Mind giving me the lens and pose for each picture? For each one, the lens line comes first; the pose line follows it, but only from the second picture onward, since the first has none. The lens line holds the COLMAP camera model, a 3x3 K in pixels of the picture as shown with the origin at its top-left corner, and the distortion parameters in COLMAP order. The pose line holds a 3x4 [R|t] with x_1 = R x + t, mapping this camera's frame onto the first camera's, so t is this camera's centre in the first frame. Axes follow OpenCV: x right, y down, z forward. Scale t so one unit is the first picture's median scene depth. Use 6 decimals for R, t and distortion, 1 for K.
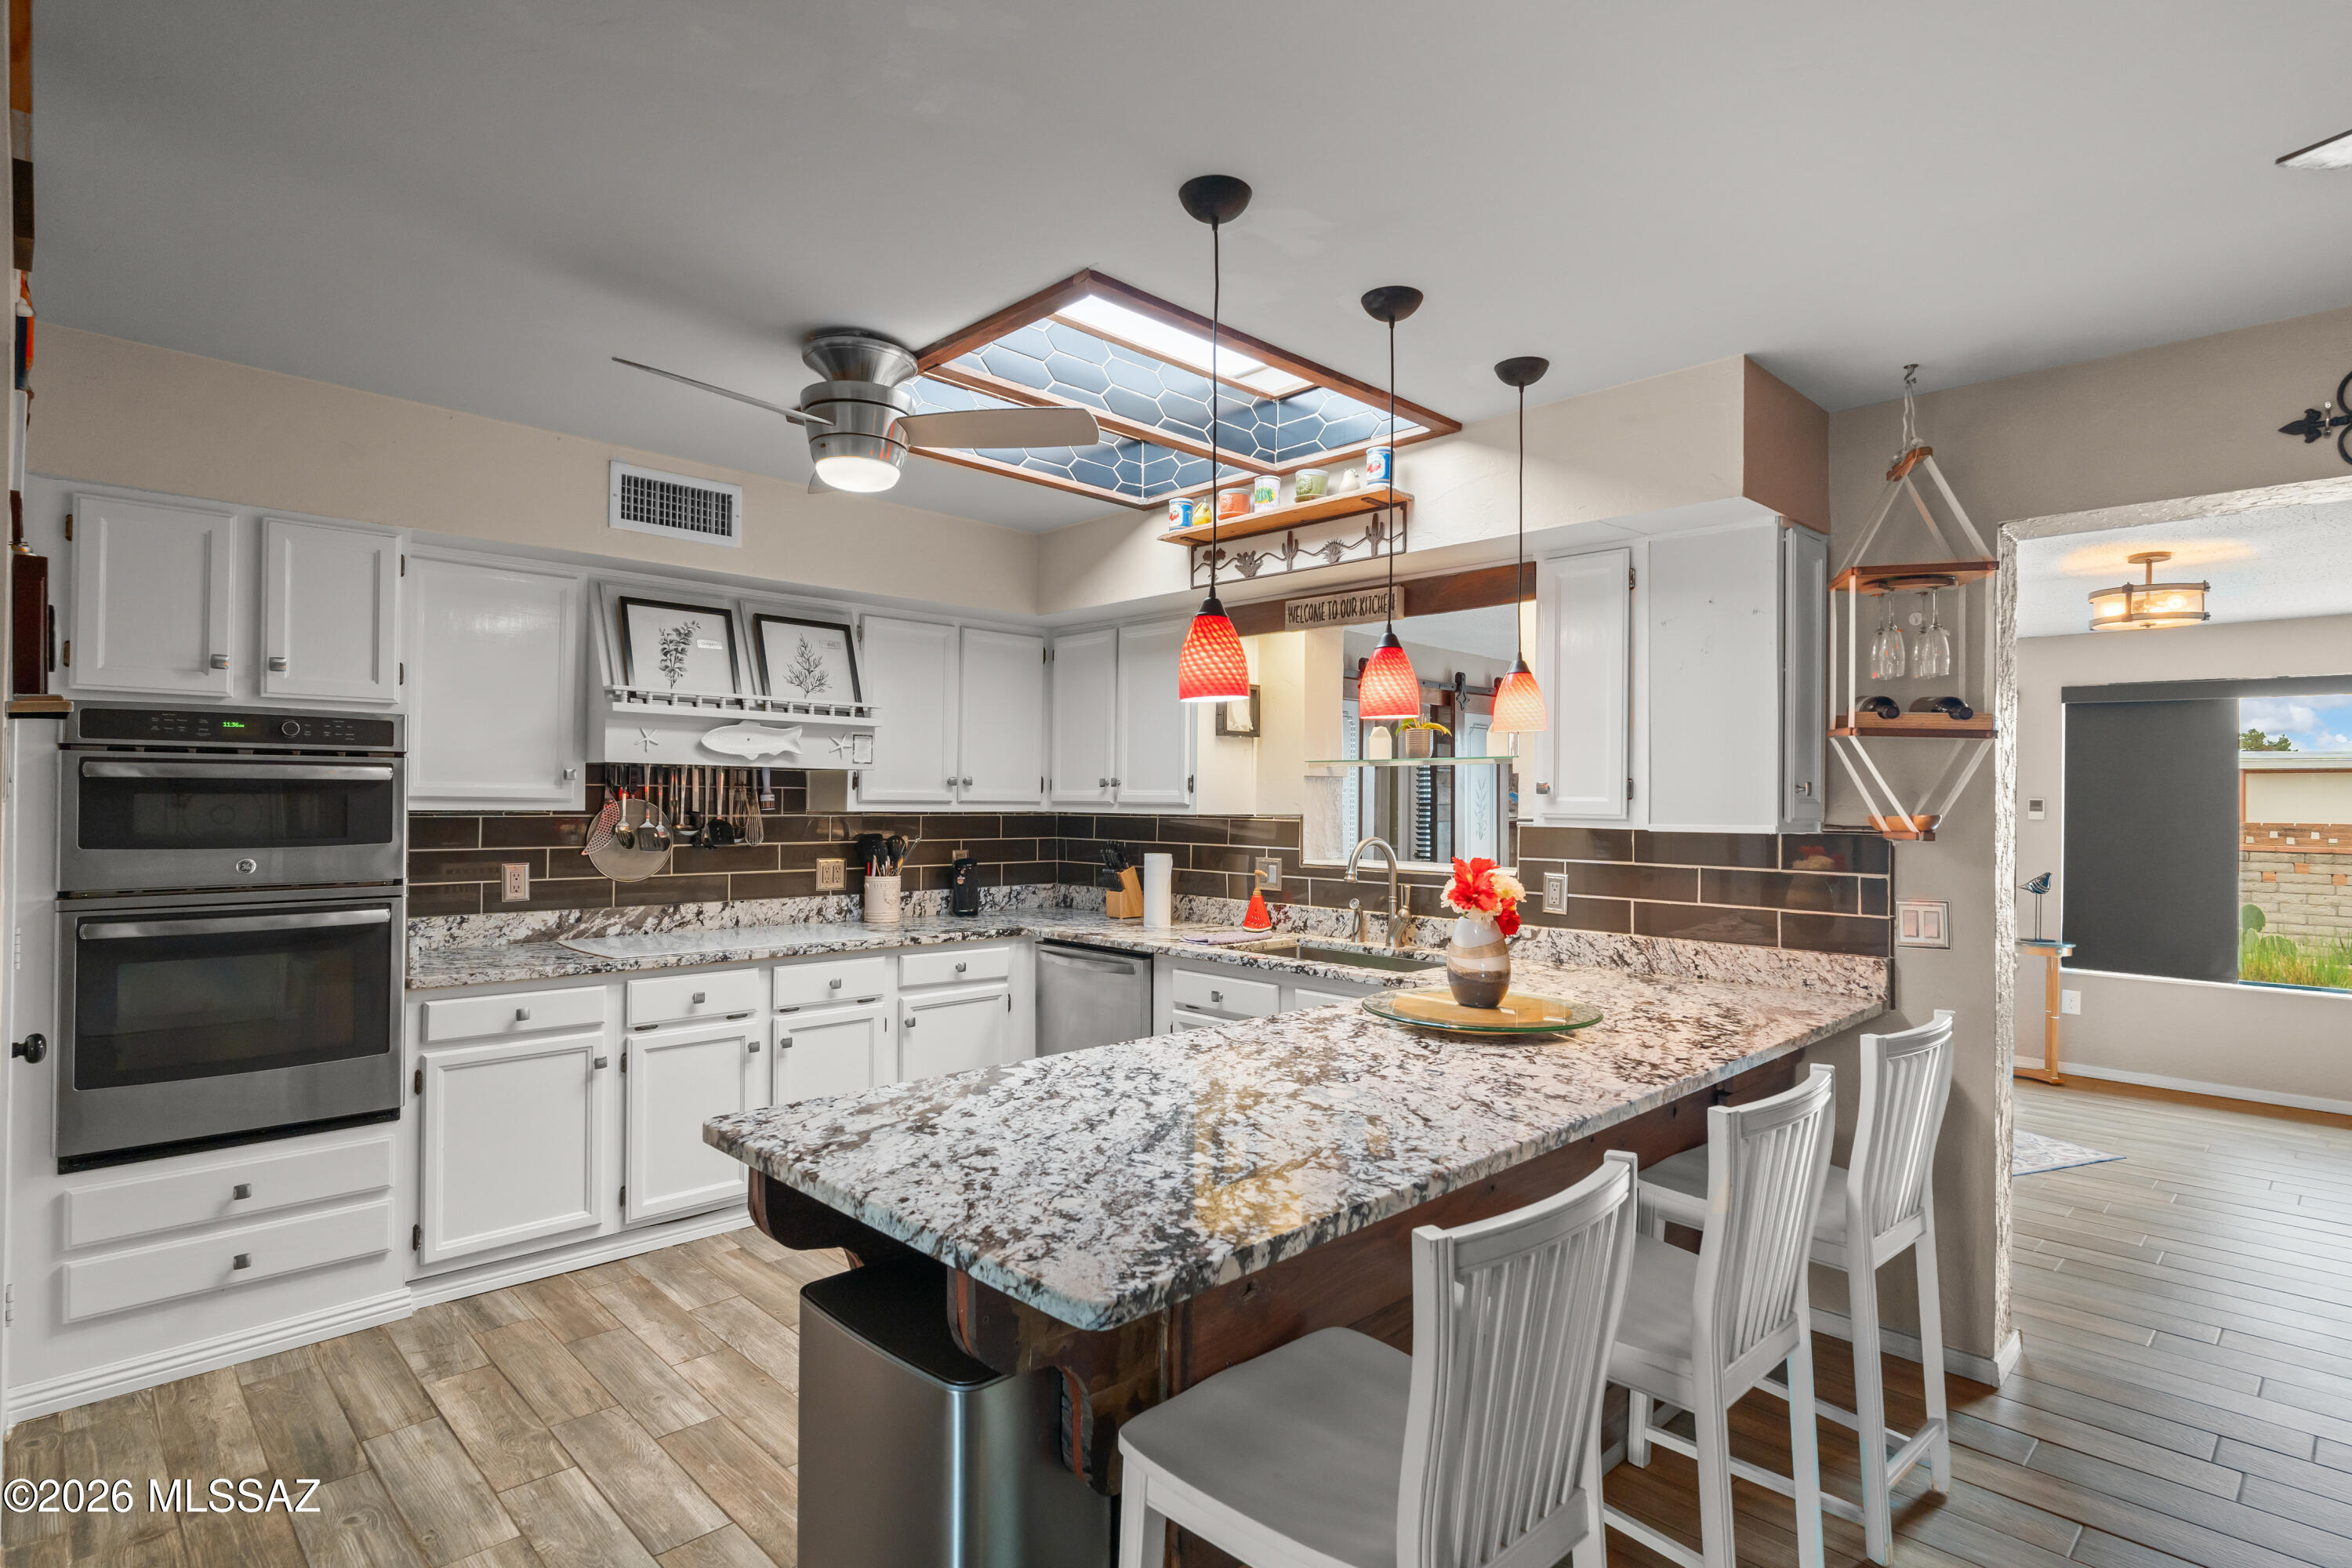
lens RADIAL K [[1183.7, 0, 1185.8], [0, 1183.7, 784.3], [0, 0, 1]] dist [-0.000270, -0.000184]
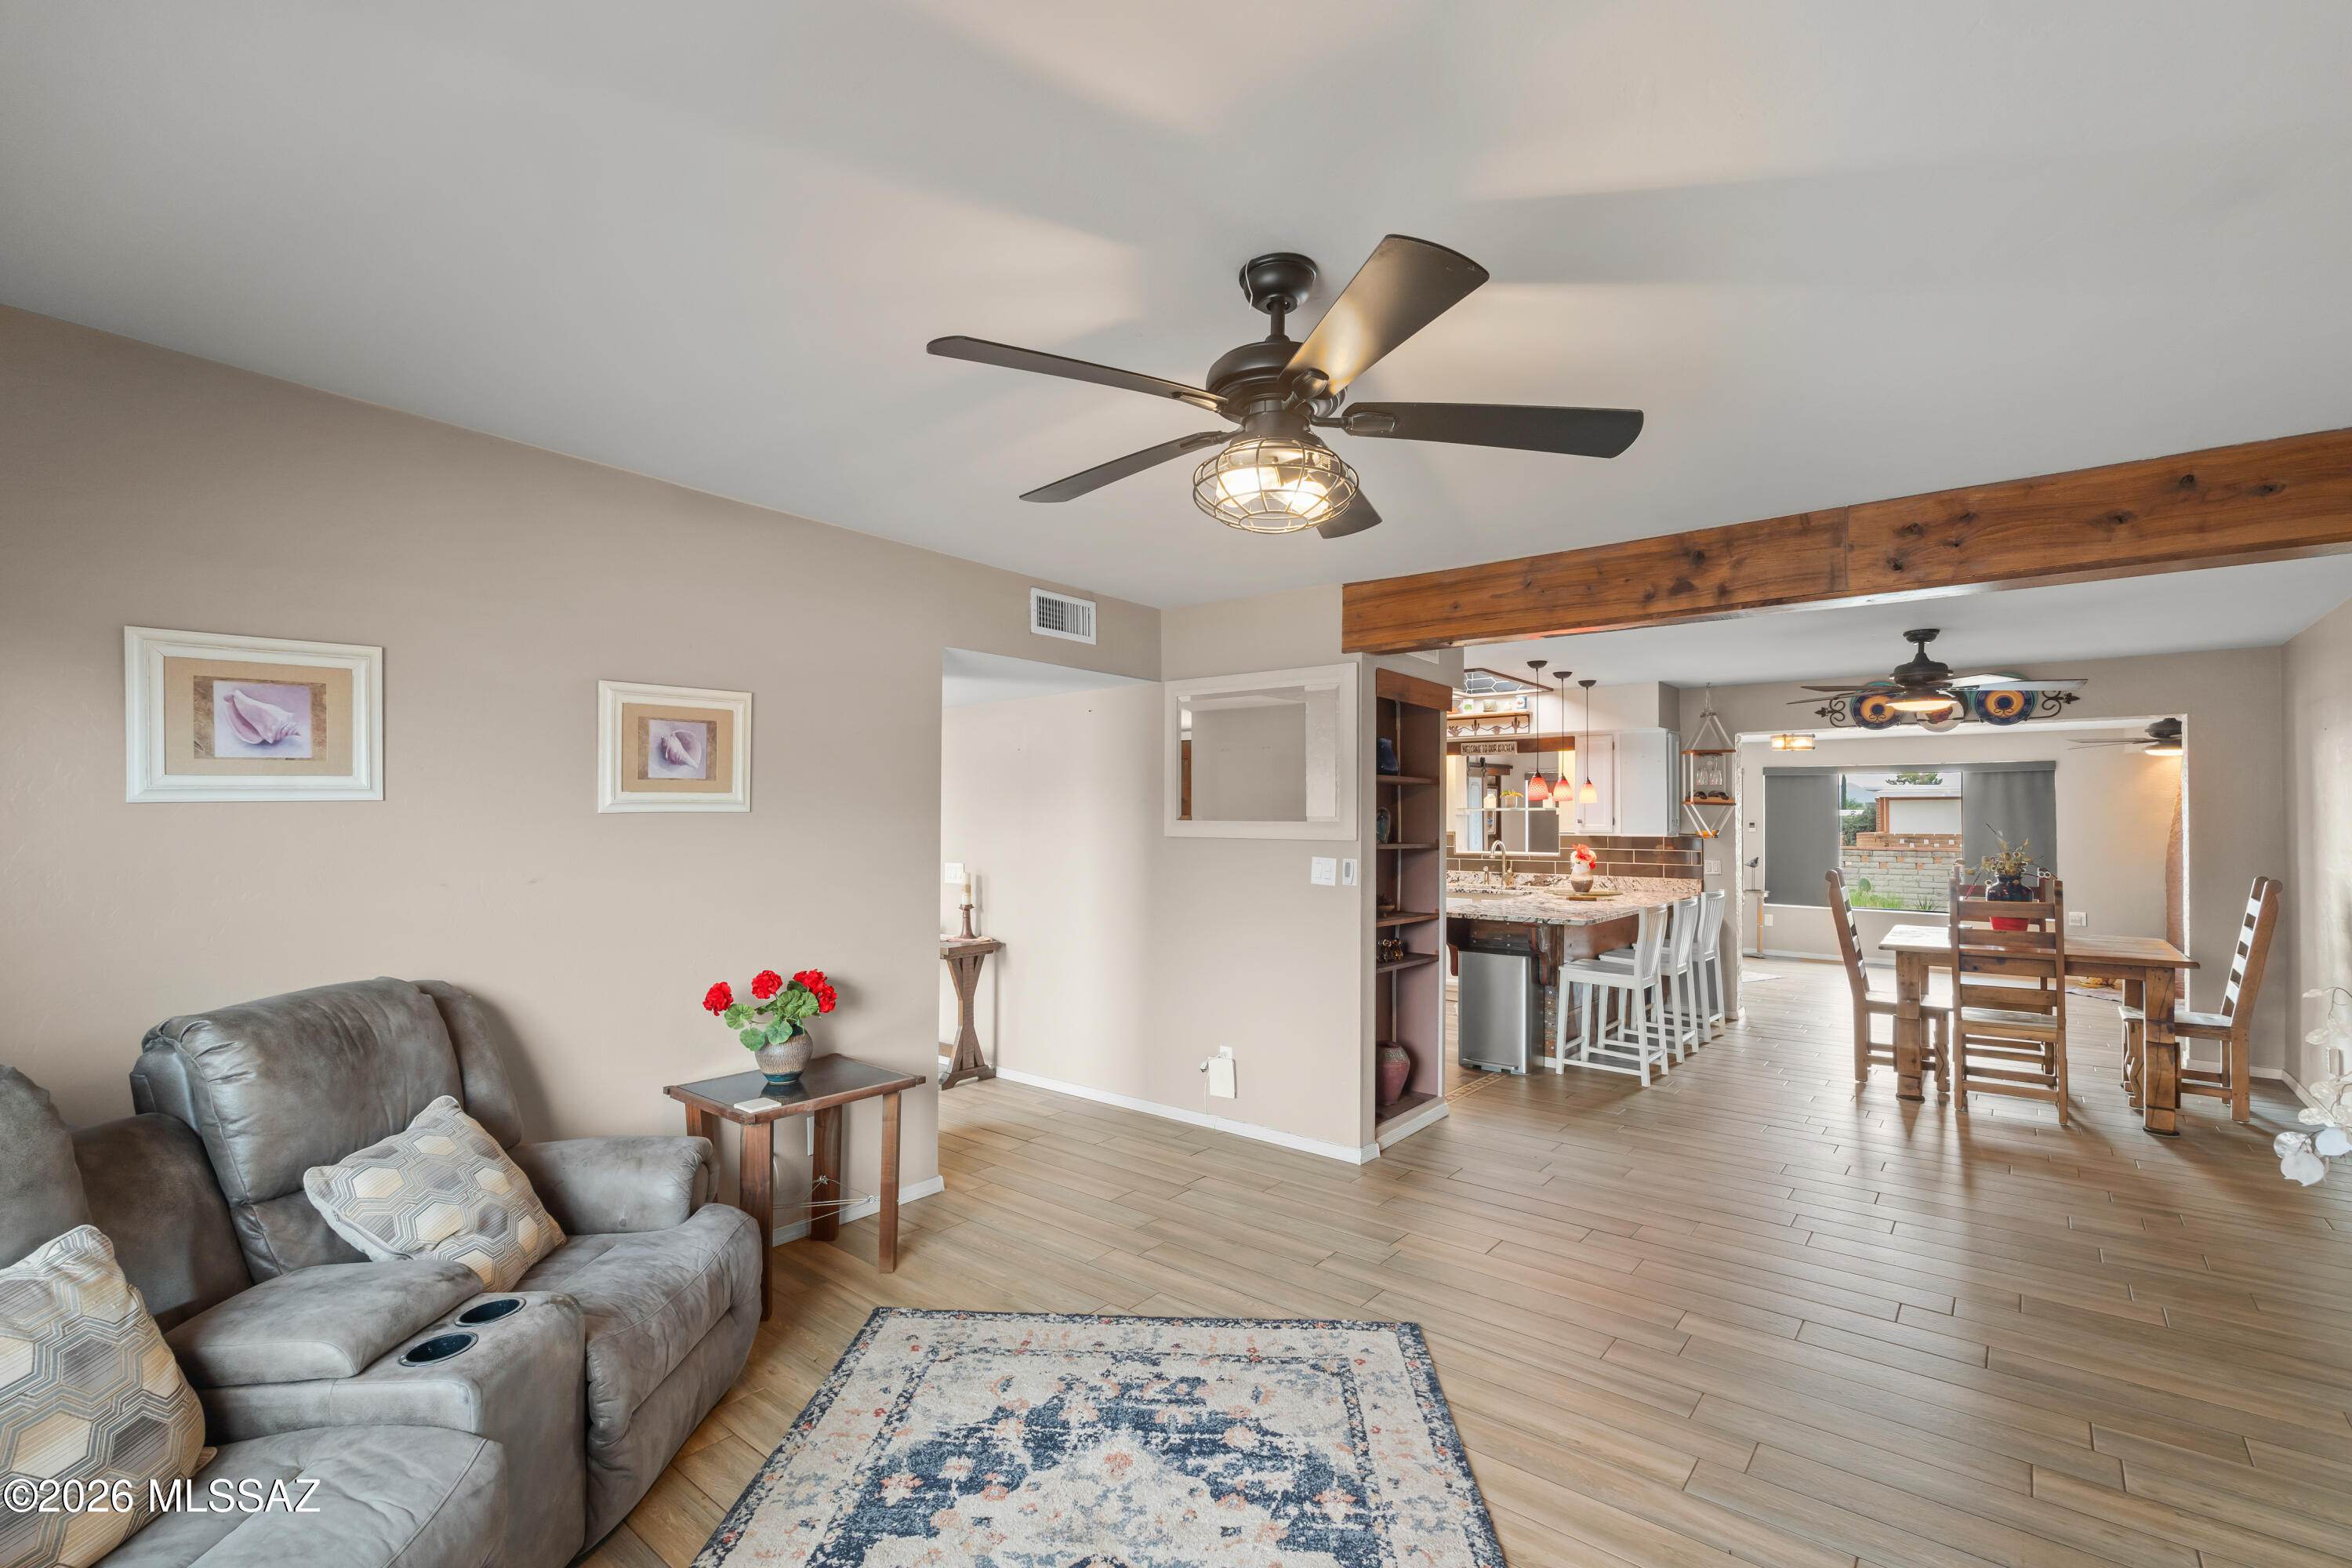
lens RADIAL K [[1056.4, 0, 1174.0], [0, 1056.4, 793.4], [0, 0, 1]] dist [-0.002913, -0.000426]
pose [[0.993234, -0.002494, 0.116106, -0.986174], [0.003934, 0.999918, -0.012179, -0.037821], [-0.116066, 0.012554, 0.993162, -1.415686]]
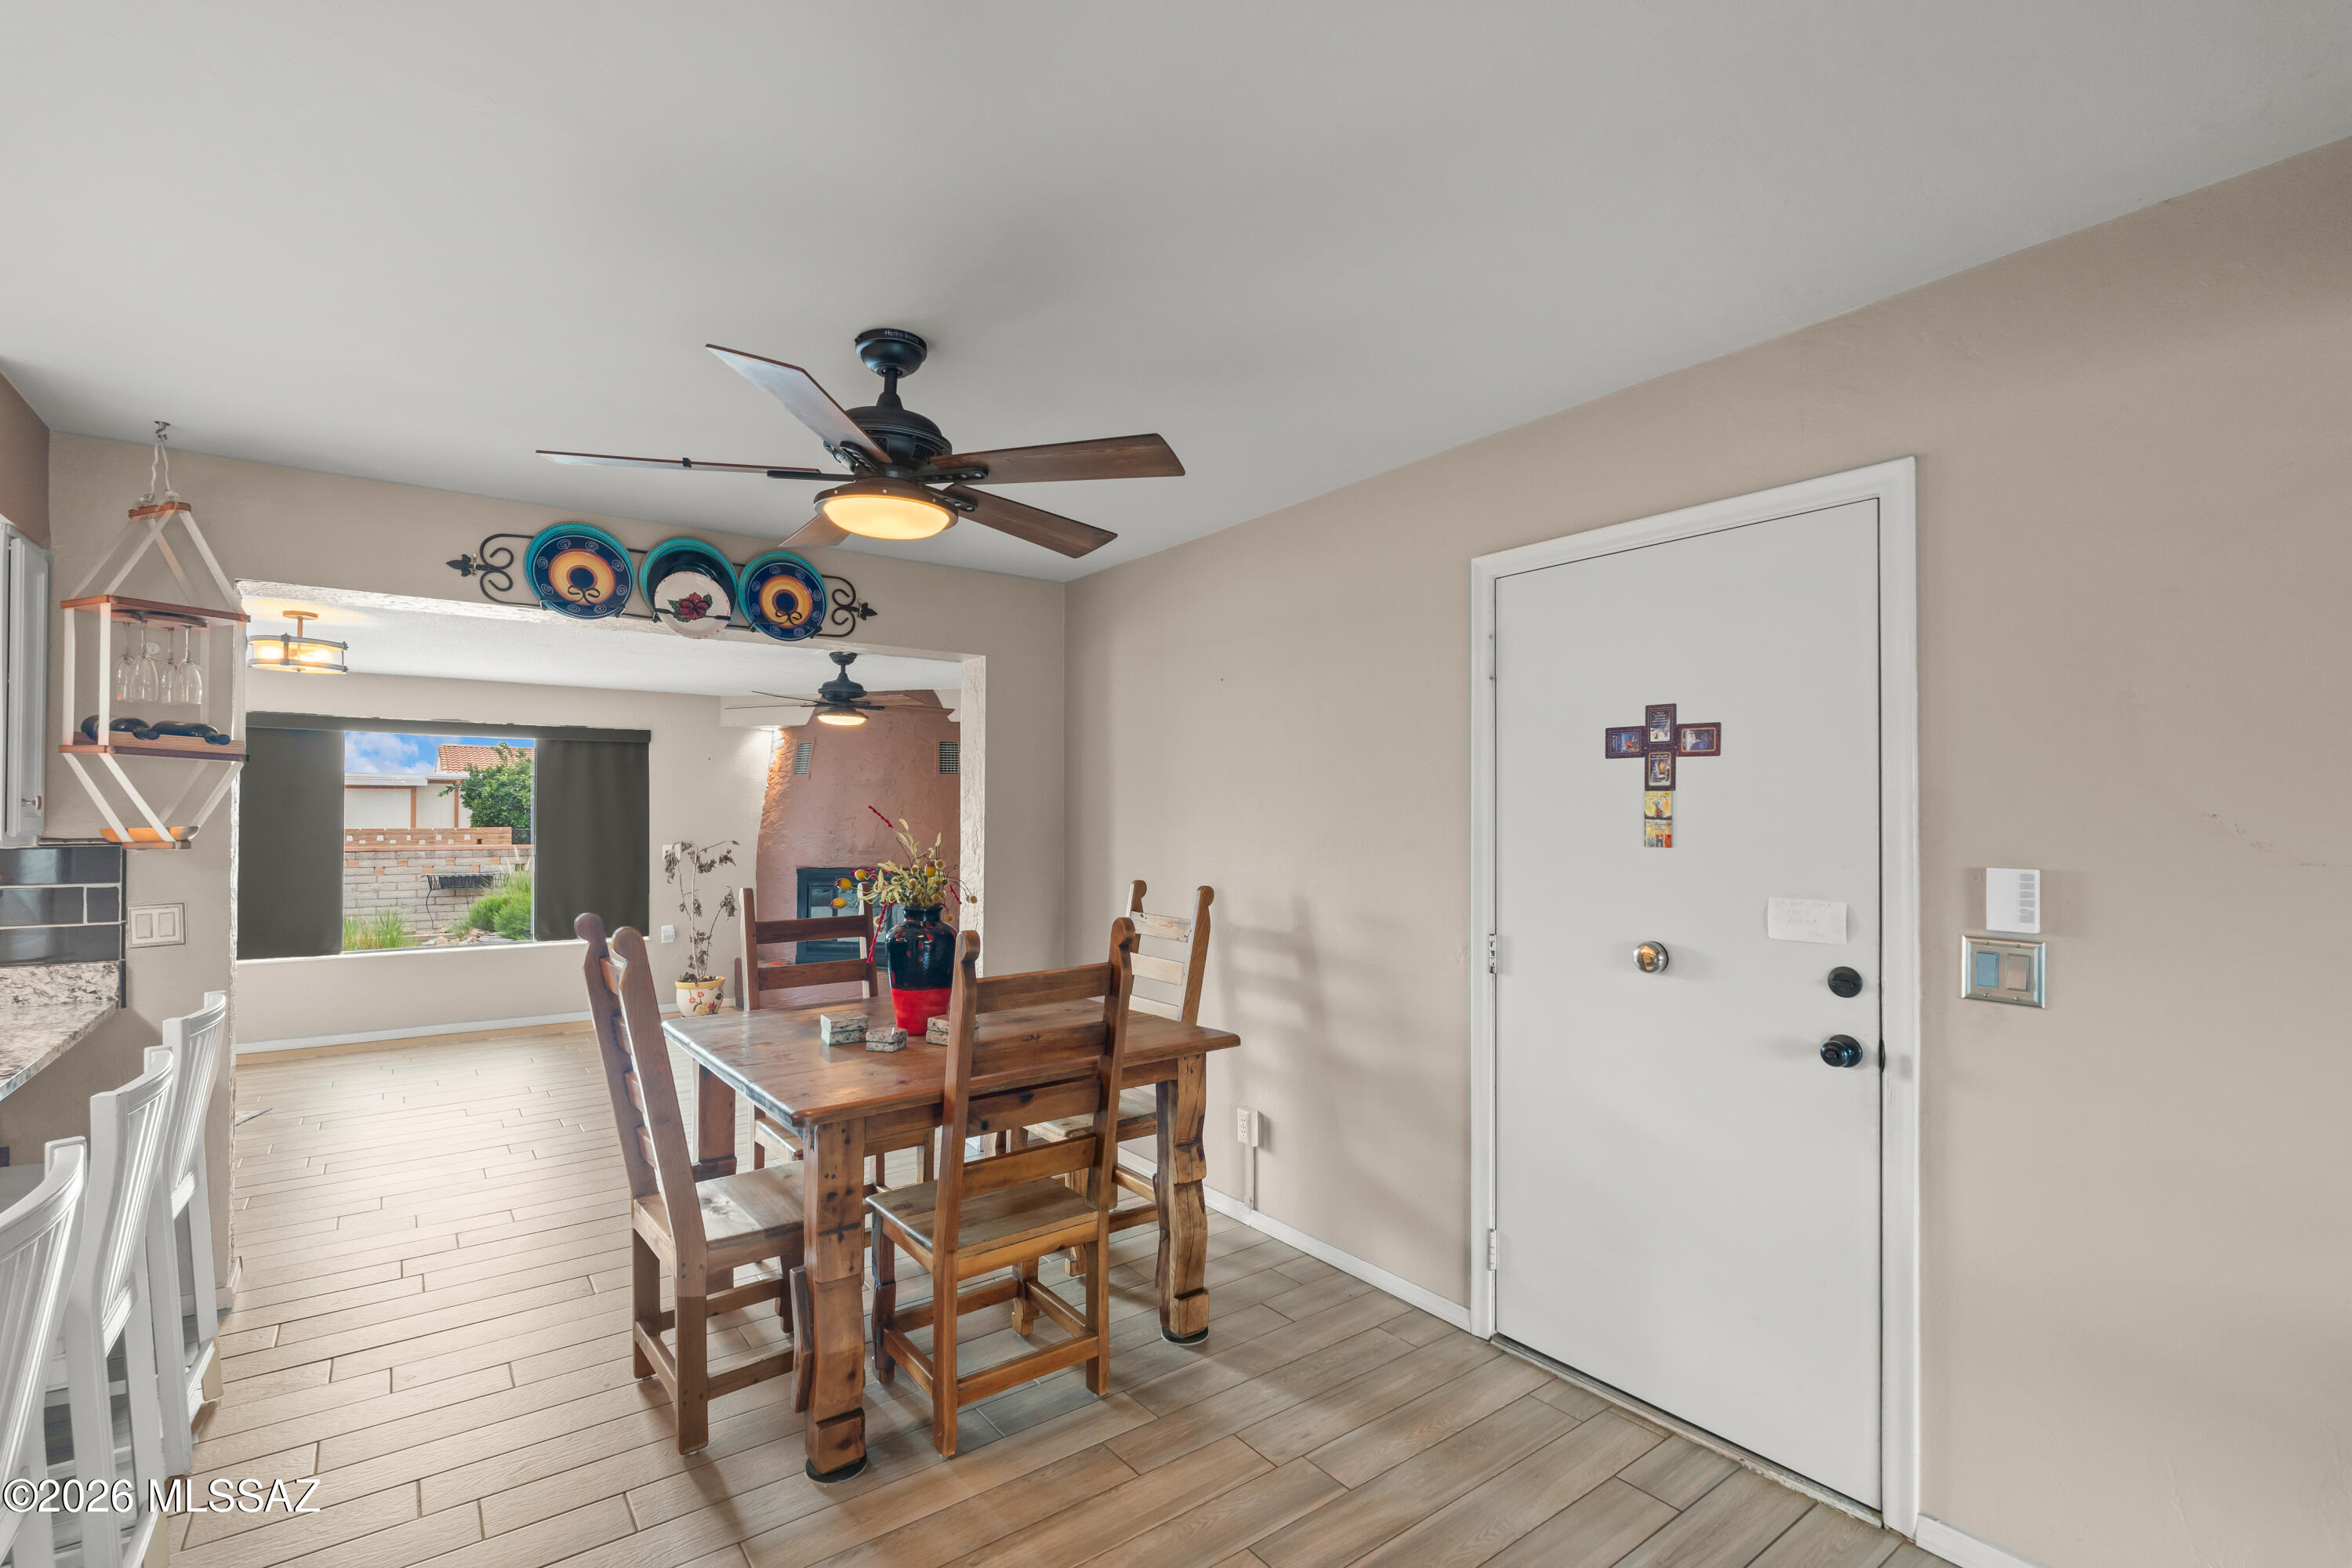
lens RADIAL K [[1056.4, 0, 1176.4], [0, 1056.4, 801.5], [0, 0, 1]] dist [-0.002913, -0.000426]
pose [[0.126371, 0.003263, 0.991978, -0.228047], [-0.008422, 0.999962, -0.002216, -0.003173], [-0.991947, -0.008074, 0.126394, -0.067351]]
